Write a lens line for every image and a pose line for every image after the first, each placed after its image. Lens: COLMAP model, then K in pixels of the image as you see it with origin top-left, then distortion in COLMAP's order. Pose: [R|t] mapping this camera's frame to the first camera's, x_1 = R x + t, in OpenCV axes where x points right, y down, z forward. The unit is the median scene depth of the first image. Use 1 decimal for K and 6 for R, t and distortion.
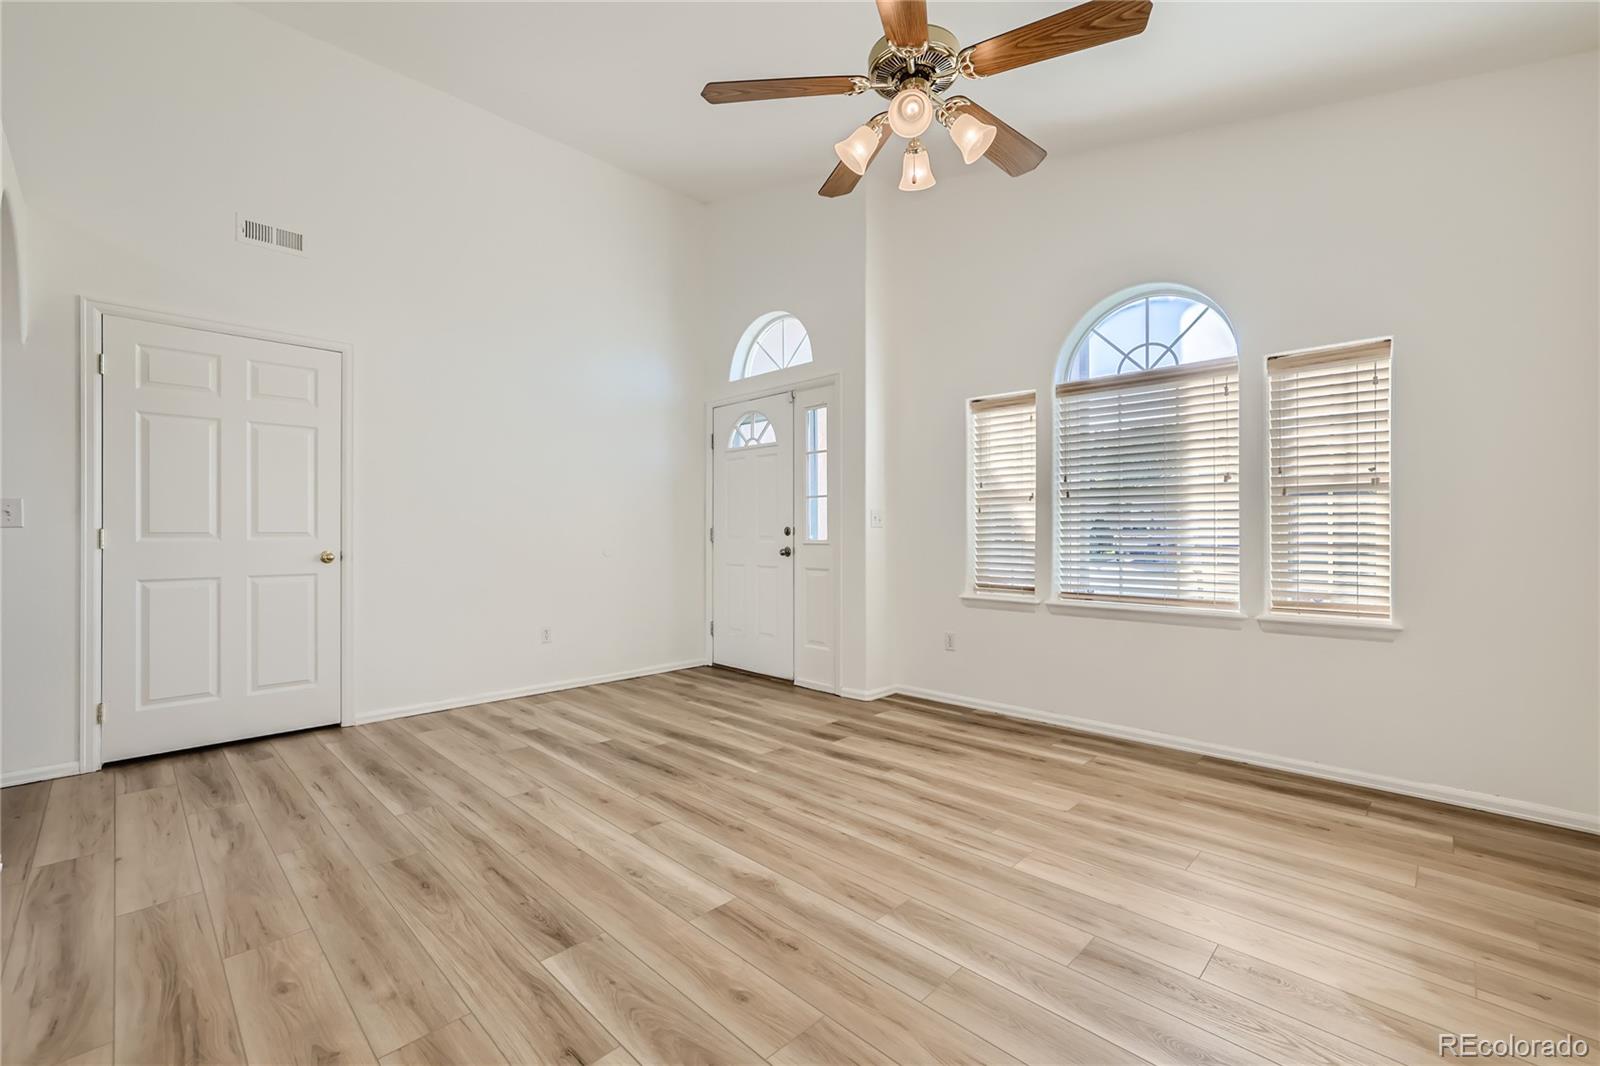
lens RADIAL K [[686.7, 0, 796.8], [0, 686.7, 533.8], [0, 0, 1]] dist [-0.026672, 0.014680]
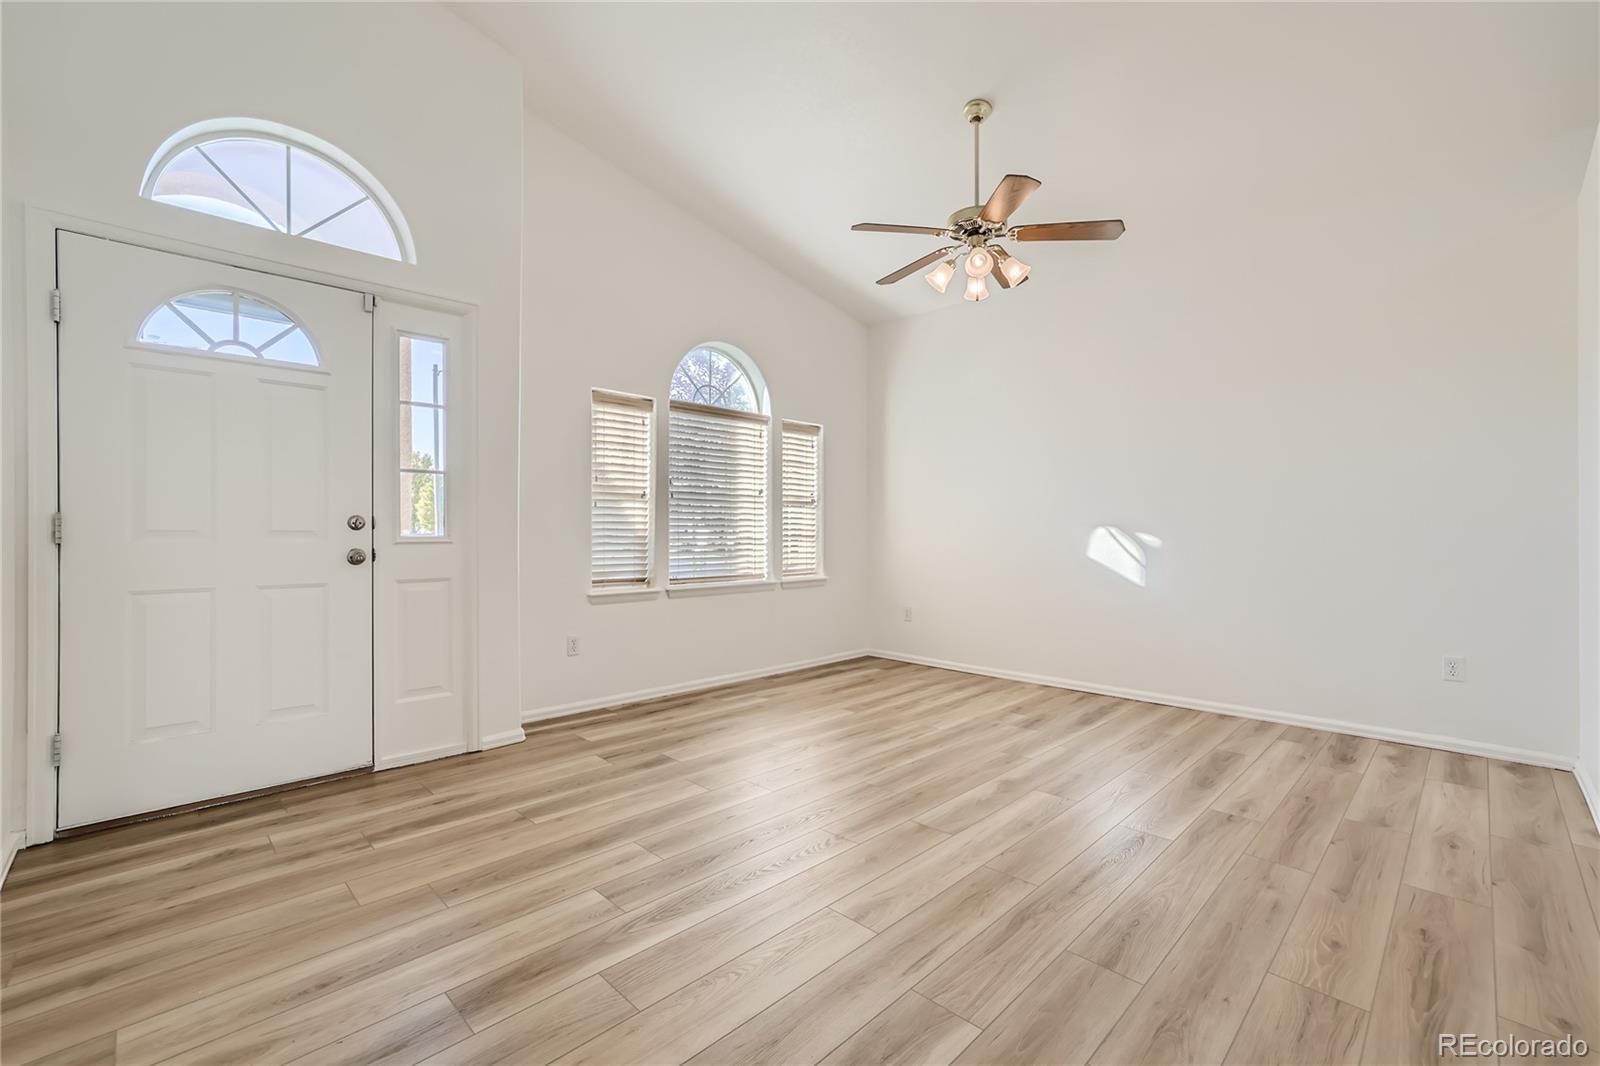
lens RADIAL K [[686.7, 0, 796.8], [0, 686.7, 533.8], [0, 0, 1]] dist [-0.026672, 0.014680]
pose [[0.008424, -0.000477, 0.999964, -0.930118], [0.003825, 0.999993, 0.000444, 0.010525], [-0.999957, 0.003821, 0.008426, 0.932307]]
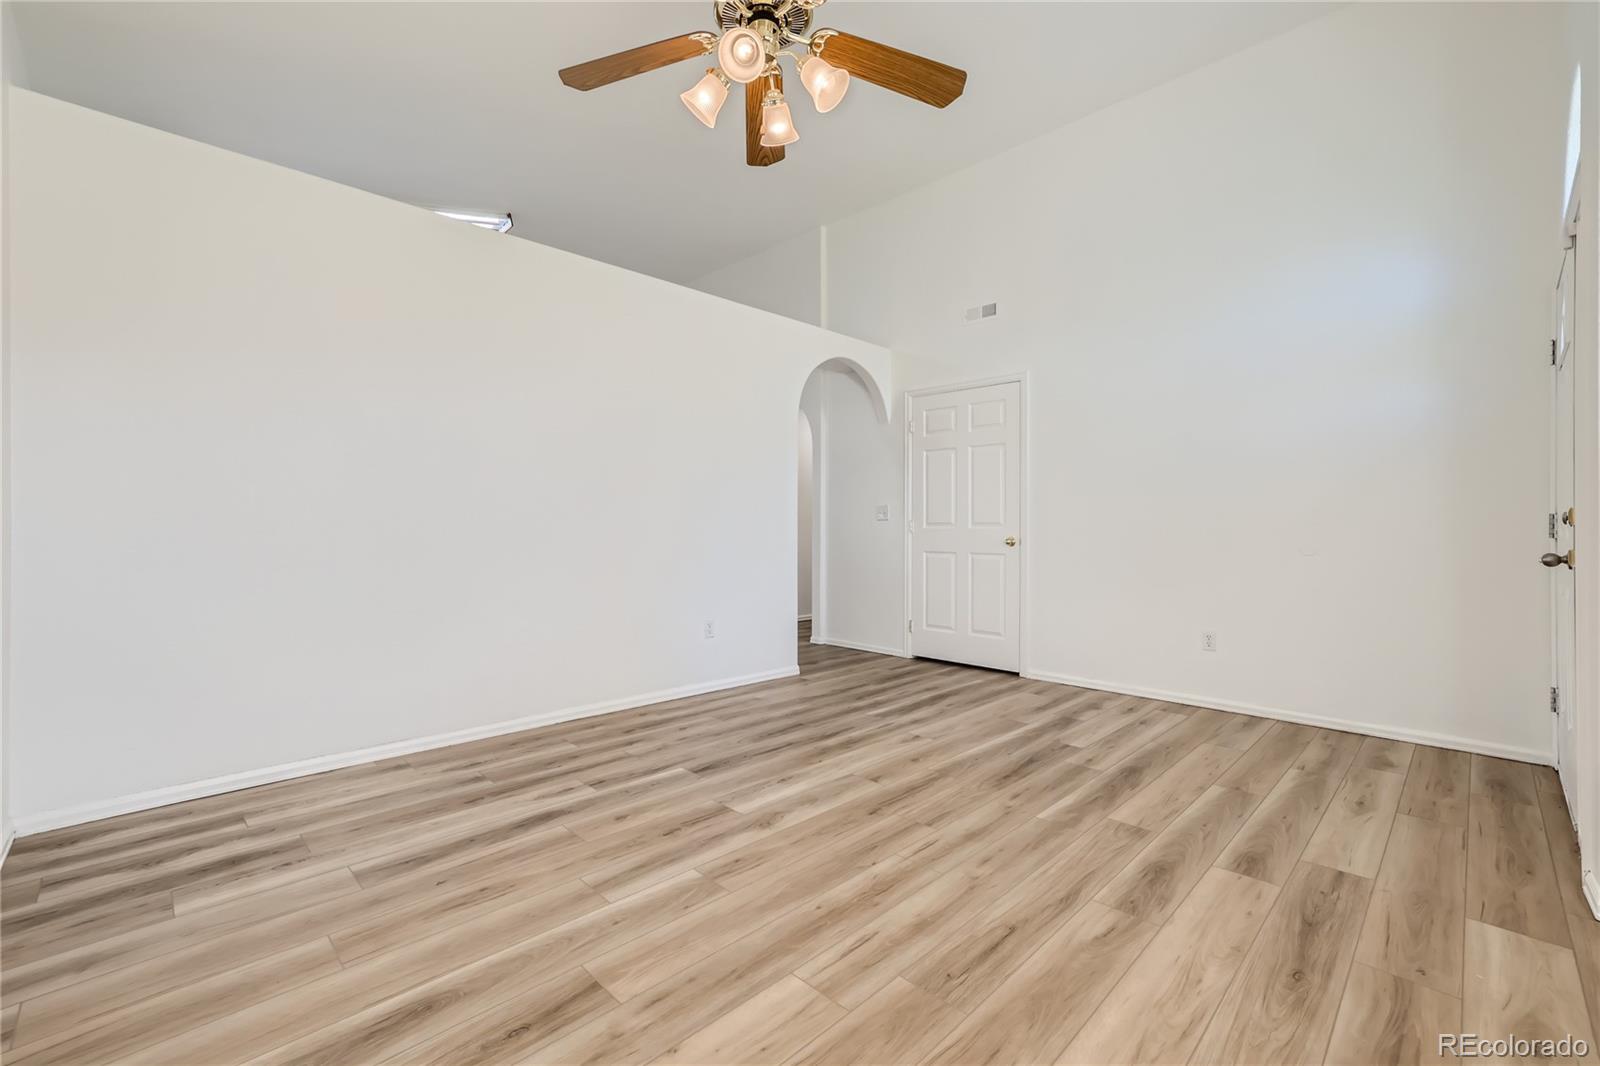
lens RADIAL K [[676.1, 0, 795.8], [0, 676.1, 524.5], [0, 0, 1]] dist [-0.024972, 0.014870]
pose [[-0.012656, -0.004708, -0.999909, 0.718709], [-0.007102, 0.999964, -0.004619, 0.009531], [0.999895, 0.007043, -0.012689, 0.704346]]
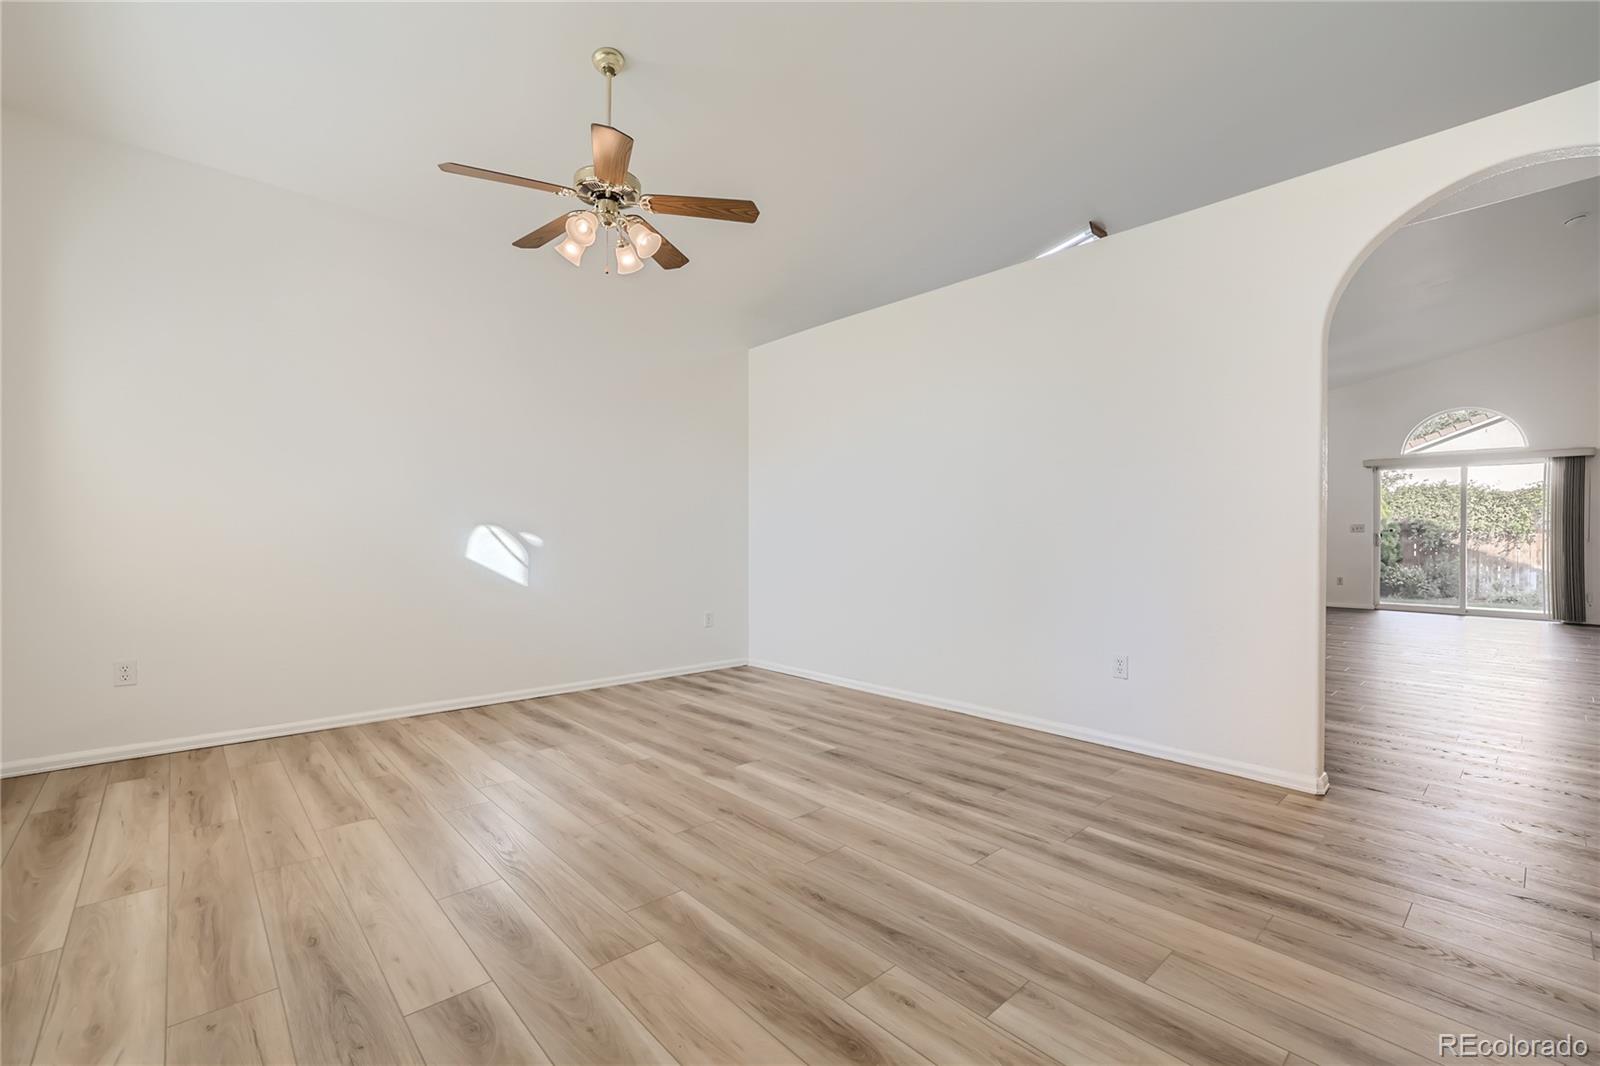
lens RADIAL K [[695.7, 0, 800.4], [0, 695.7, 536.1], [0, 0, 1]] dist [-0.021911, 0.016945]
pose [[-0.998787, -0.004038, 0.049082, -0.196662], [-0.003786, 0.999979, 0.005221, 0.010202], [-0.049102, 0.005029, -0.998781, 1.601267]]
